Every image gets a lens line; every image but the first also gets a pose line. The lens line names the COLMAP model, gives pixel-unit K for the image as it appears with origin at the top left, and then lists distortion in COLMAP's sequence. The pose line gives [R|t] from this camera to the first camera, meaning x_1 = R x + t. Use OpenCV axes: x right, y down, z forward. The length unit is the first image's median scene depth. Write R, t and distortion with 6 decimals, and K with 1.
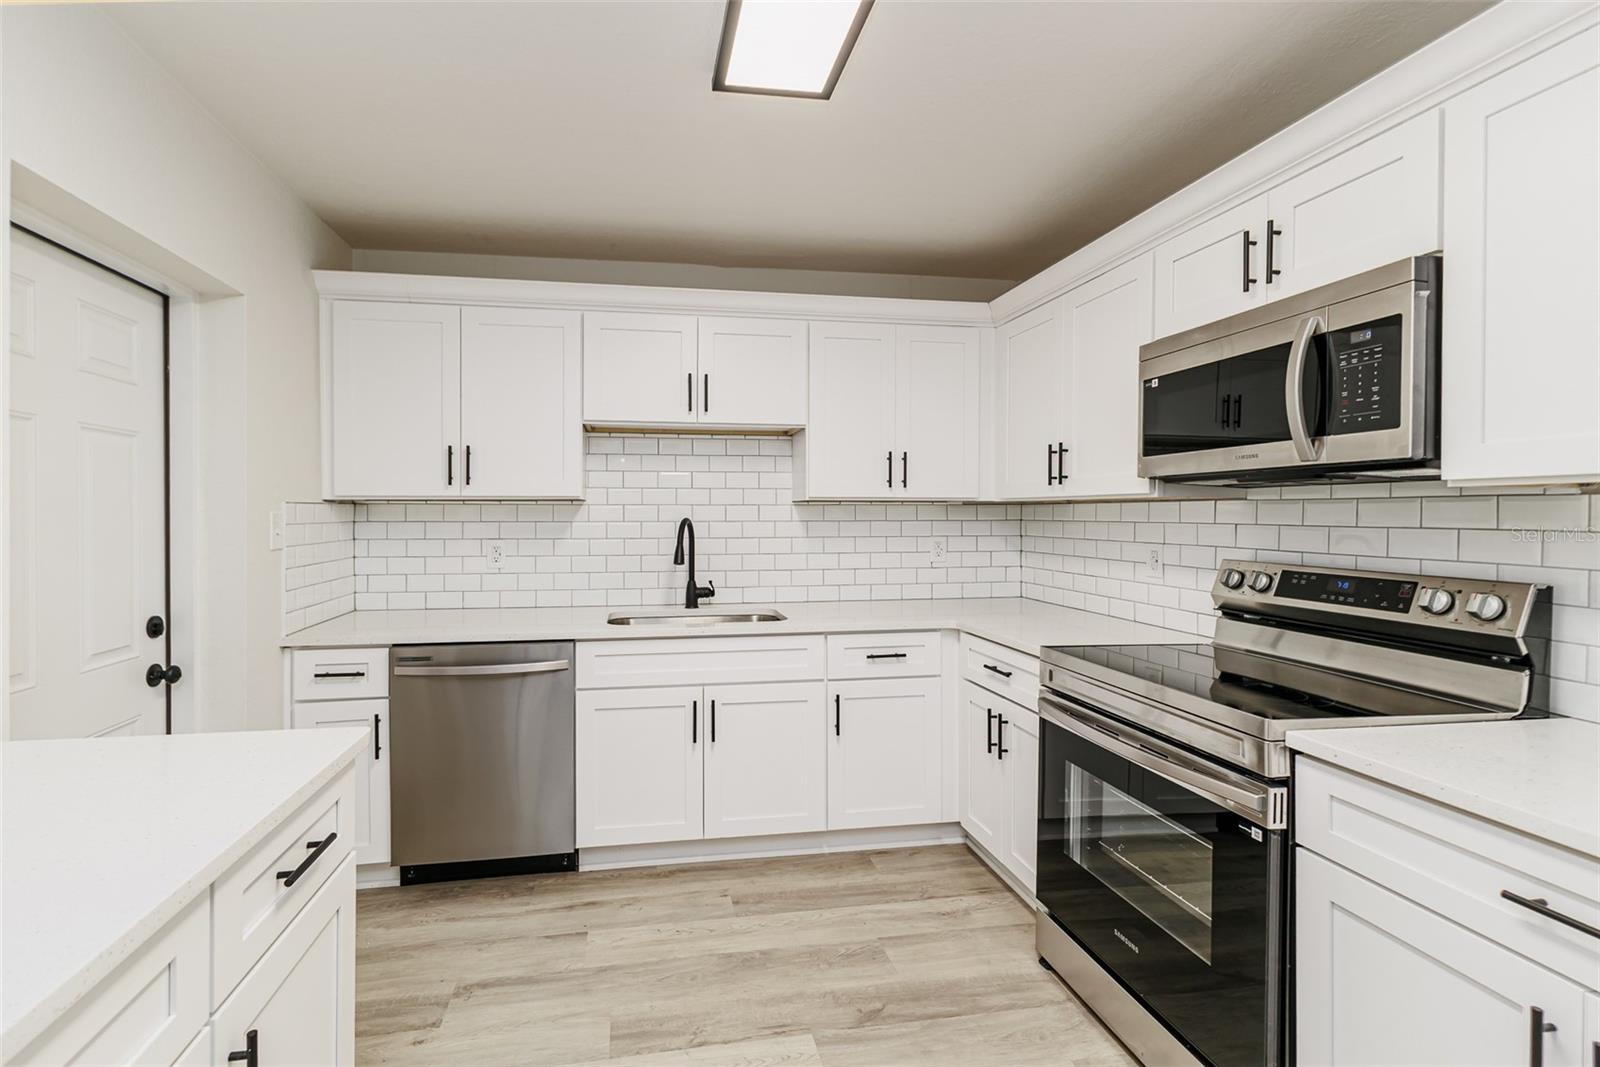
lens RADIAL K [[695.5, 0, 722.9], [0, 695.5, 521.6], [0, 0, 1]] dist [0.006945, -0.000687]
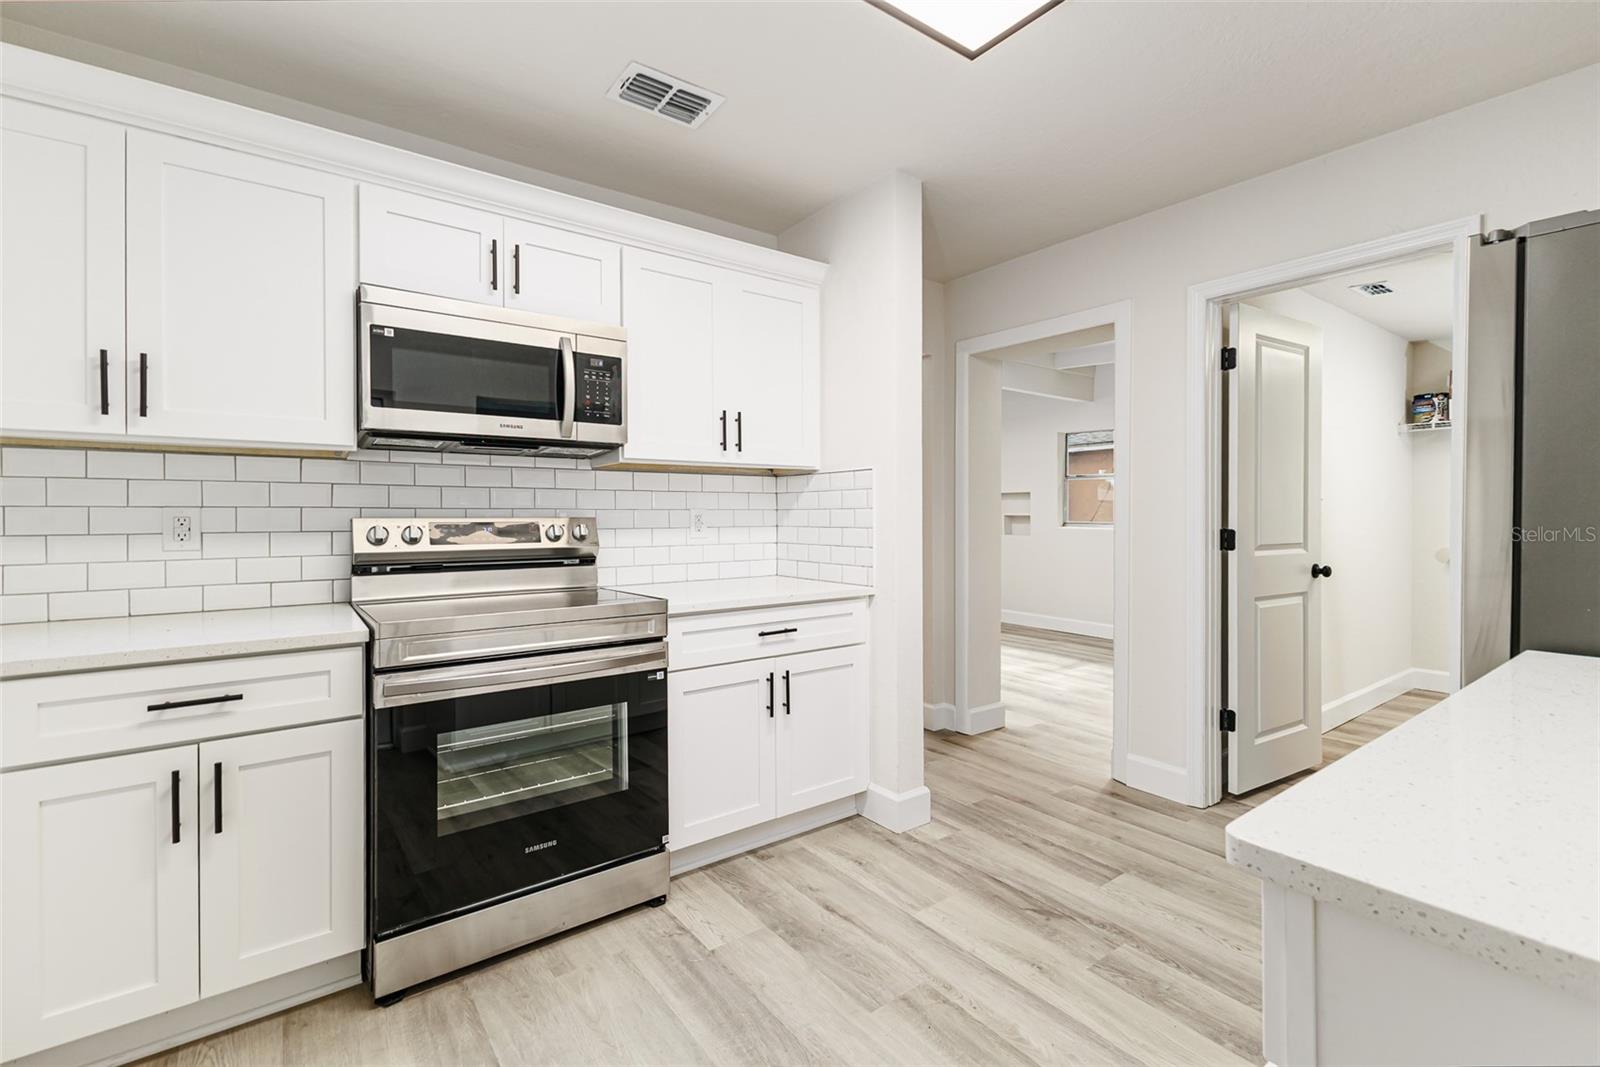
lens RADIAL K [[695.5, 0, 801.0], [0, 695.5, 527.9], [0, 0, 1]] dist [0.006945, -0.000687]
pose [[-0.465609, -0.013365, 0.884889, -0.635358], [0.011465, 0.999711, 0.021132, 0.073007], [-0.884916, 0.019984, -0.465322, 1.202750]]
